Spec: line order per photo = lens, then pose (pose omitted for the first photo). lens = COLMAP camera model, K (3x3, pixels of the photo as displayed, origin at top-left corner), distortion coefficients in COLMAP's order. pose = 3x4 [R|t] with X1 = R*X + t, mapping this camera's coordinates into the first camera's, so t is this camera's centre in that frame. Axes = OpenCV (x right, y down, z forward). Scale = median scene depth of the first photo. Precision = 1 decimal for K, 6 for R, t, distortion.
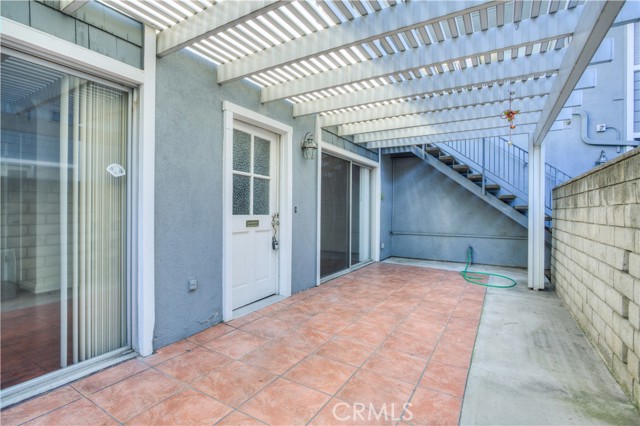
lens RADIAL K [[311.9, 0, 317.6], [0, 311.9, 211.0], [0, 0, 1]] dist [-0.016234, 0.002571]
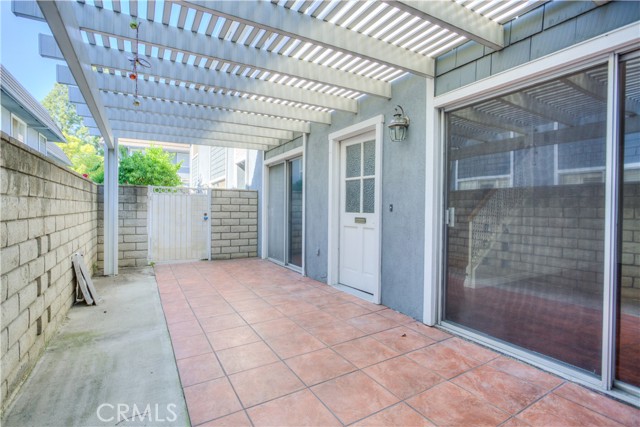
lens RADIAL K [[311.9, 0, 319.4], [0, 311.9, 212.8], [0, 0, 1]] dist [-0.016234, 0.002571]
pose [[-0.485434, -0.002171, -0.874271, 0.893292], [-0.013829, 0.999891, 0.005196, 0.009191], [0.874164, 0.014612, -0.485411, 1.475729]]
